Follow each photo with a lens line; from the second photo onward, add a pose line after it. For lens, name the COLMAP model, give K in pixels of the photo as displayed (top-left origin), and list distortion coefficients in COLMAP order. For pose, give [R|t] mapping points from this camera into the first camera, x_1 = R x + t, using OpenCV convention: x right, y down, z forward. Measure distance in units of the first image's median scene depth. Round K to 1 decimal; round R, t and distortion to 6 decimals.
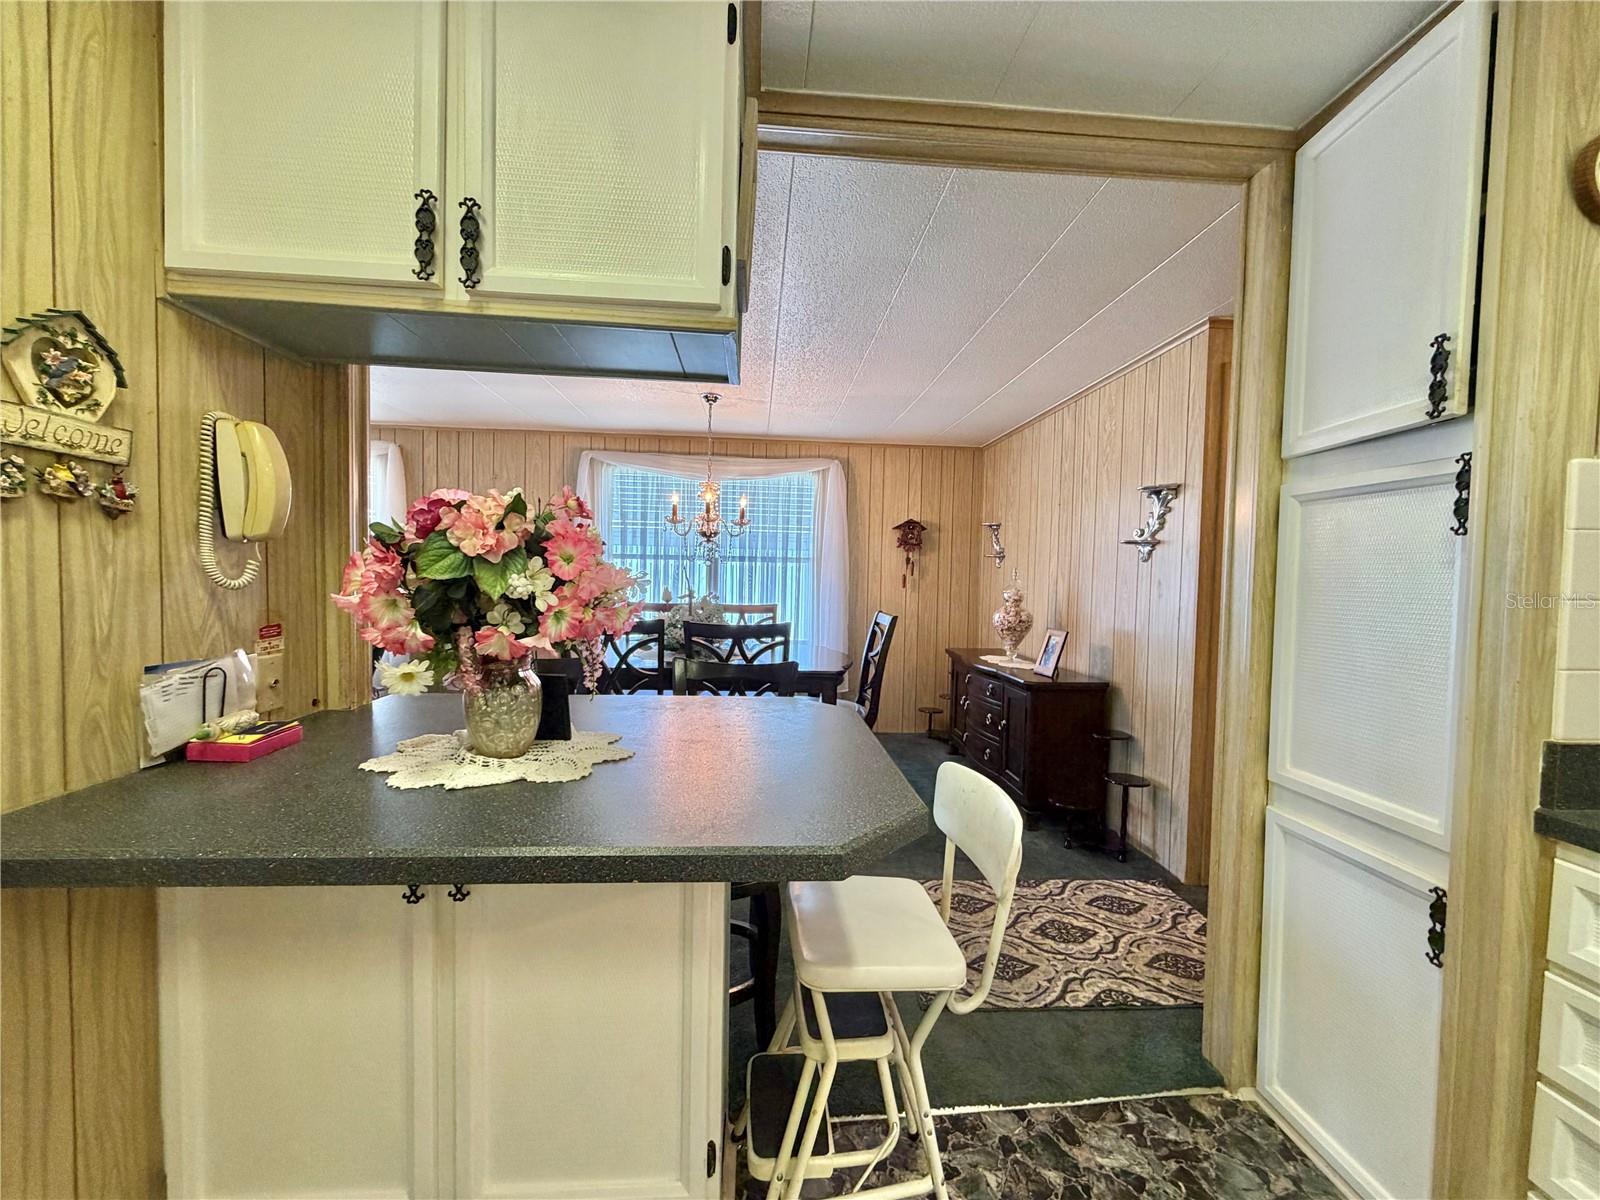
lens RADIAL K [[638.8, 0, 797.5], [0, 638.8, 601.5], [0, 0, 1]] dist [-0.000563, 0.000250]
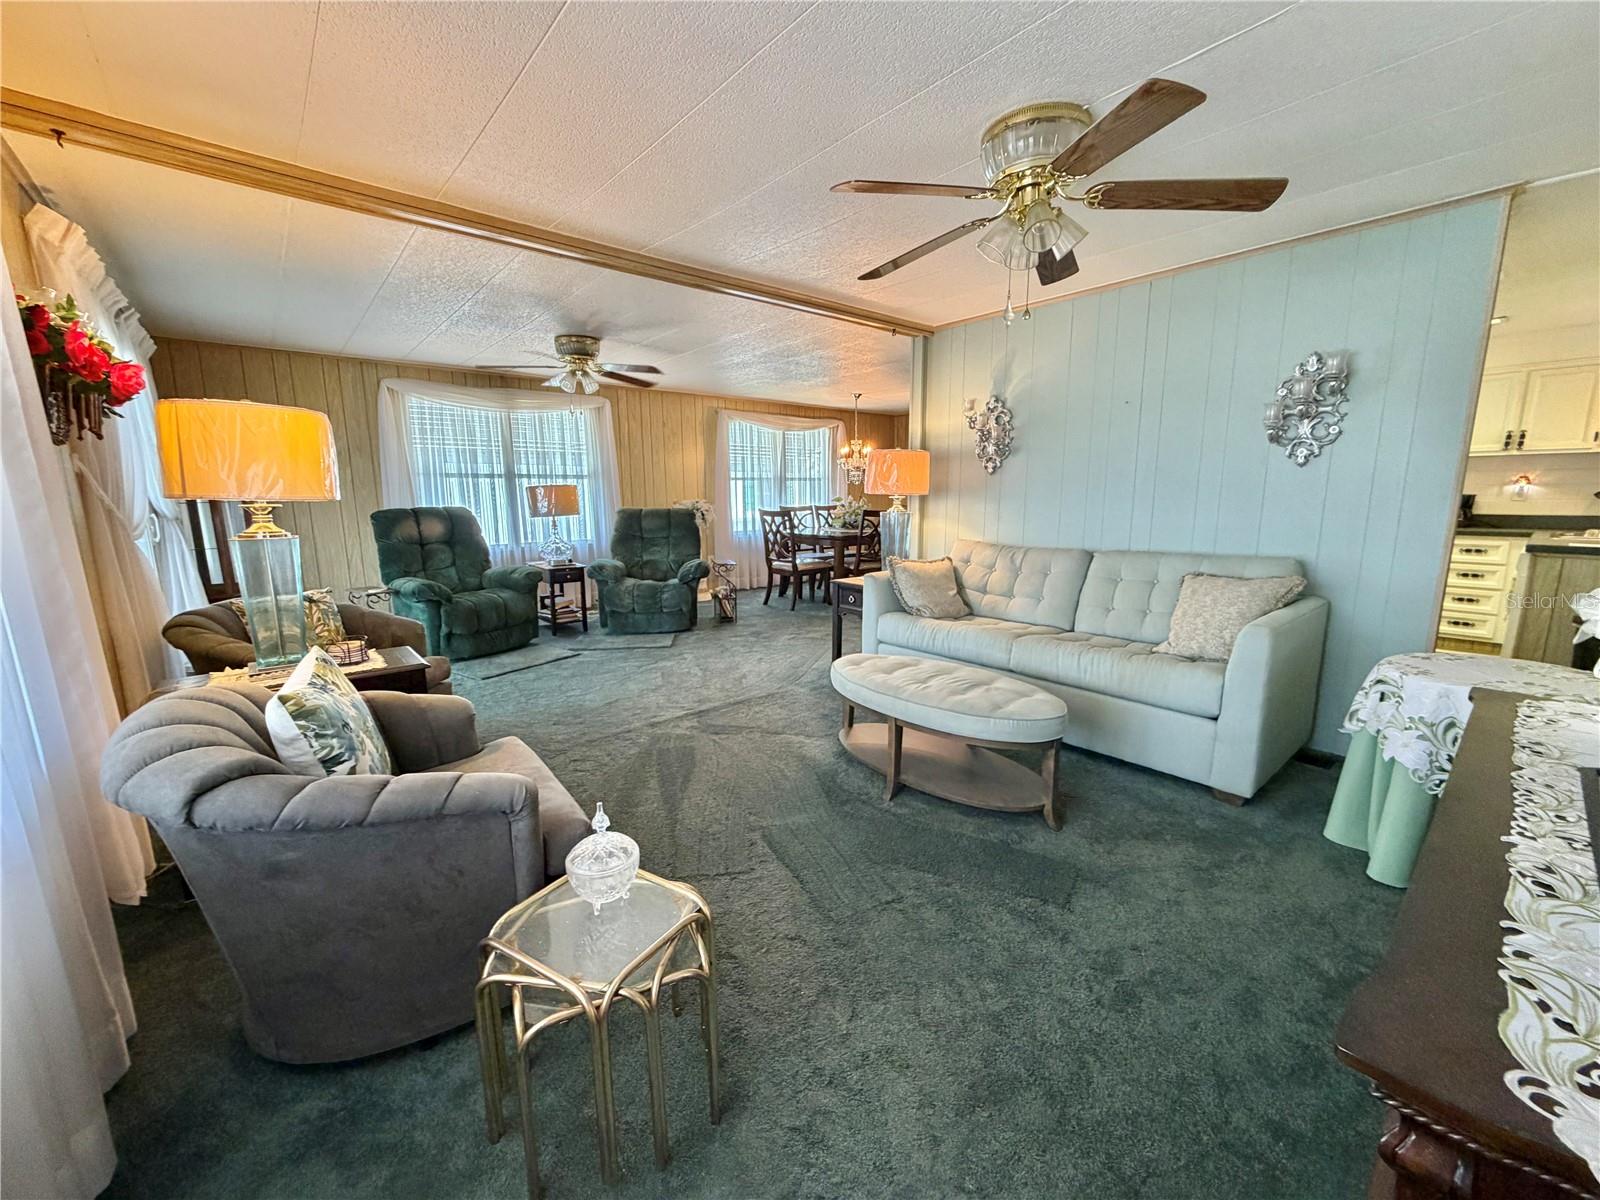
lens RADIAL K [[639.6, 0, 803.2], [0, 639.6, 606.9], [0, 0, 1]] dist [0.039564, 0.000064]
pose [[0.802556, -0.134858, 0.581134, -4.449541], [0.048837, 0.985697, 0.161297, -0.030729], [-0.594574, -0.101069, 0.797663, -1.546442]]
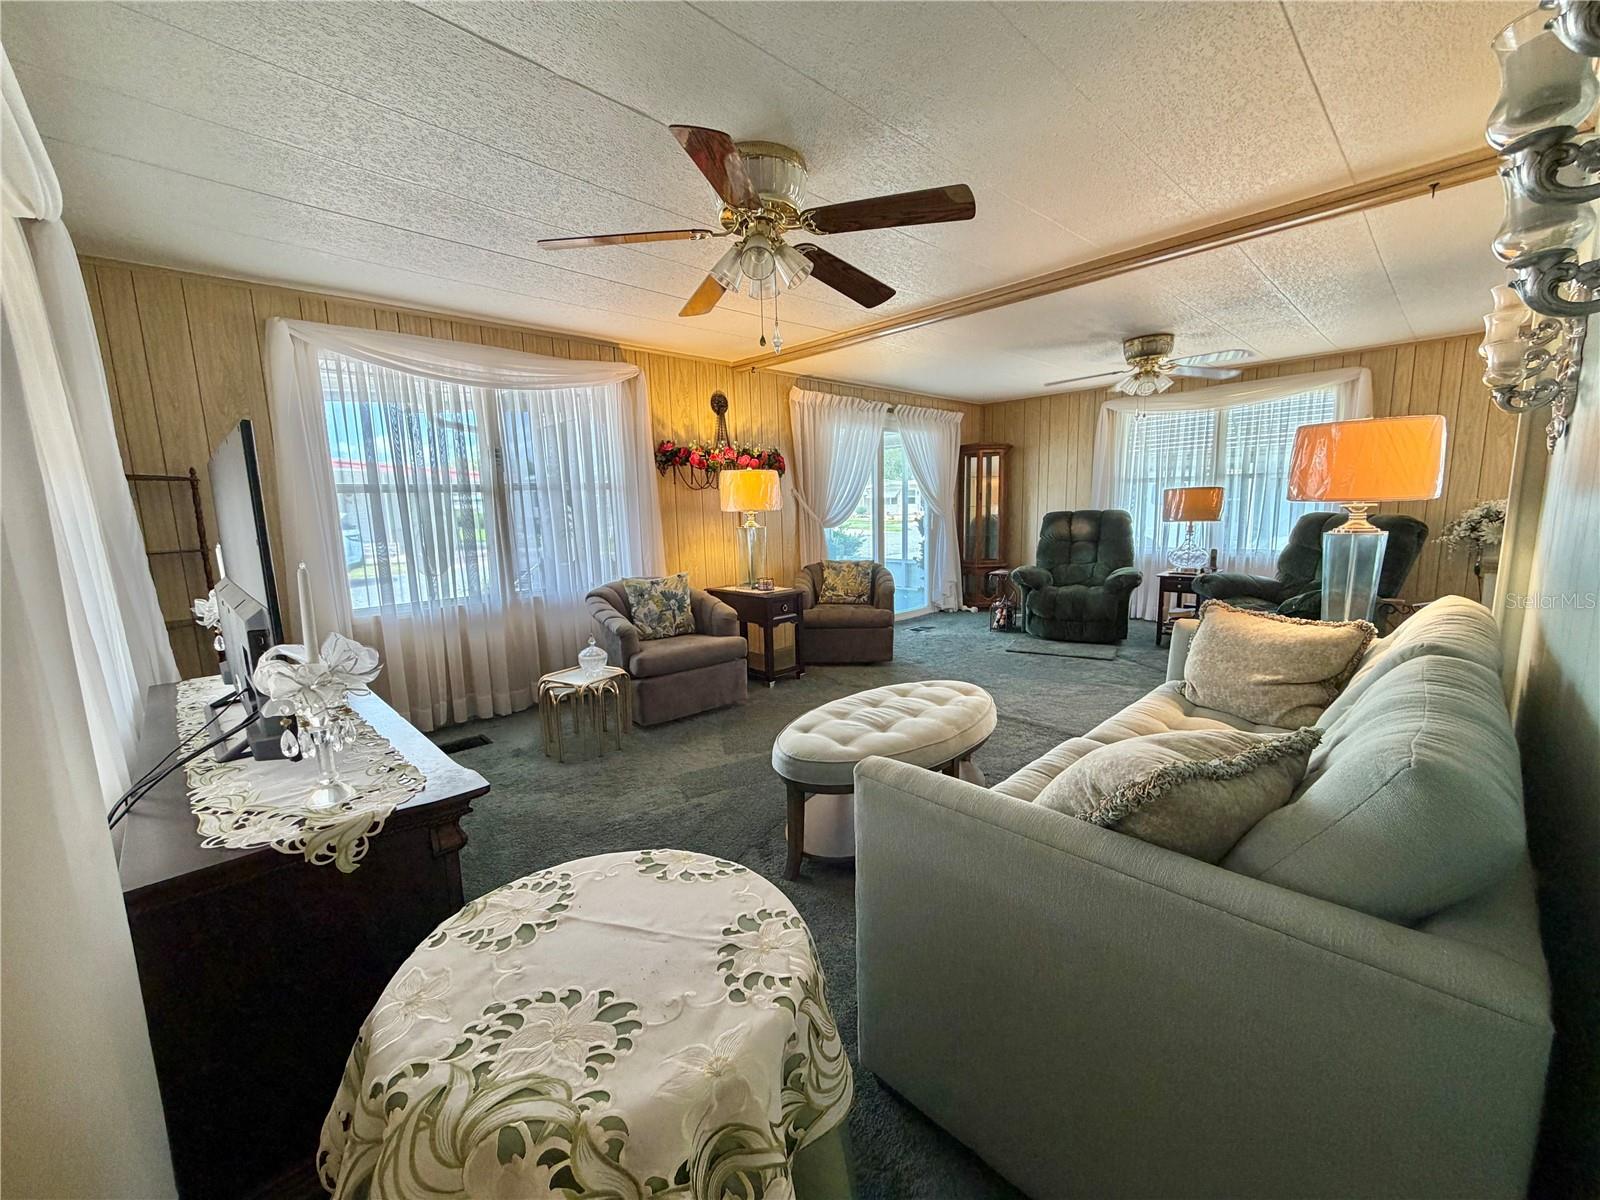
lens RADIAL K [[644.1, 0, 800.0], [0, 644.1, 600.0], [0, 0, 1]] dist [-0.001721, -0.000052]
pose [[0.643972, 0.072622, -0.761595, -1.504018], [0.010346, 0.994567, 0.103586, 0.036464], [0.764979, -0.074586, 0.639722, -1.559547]]
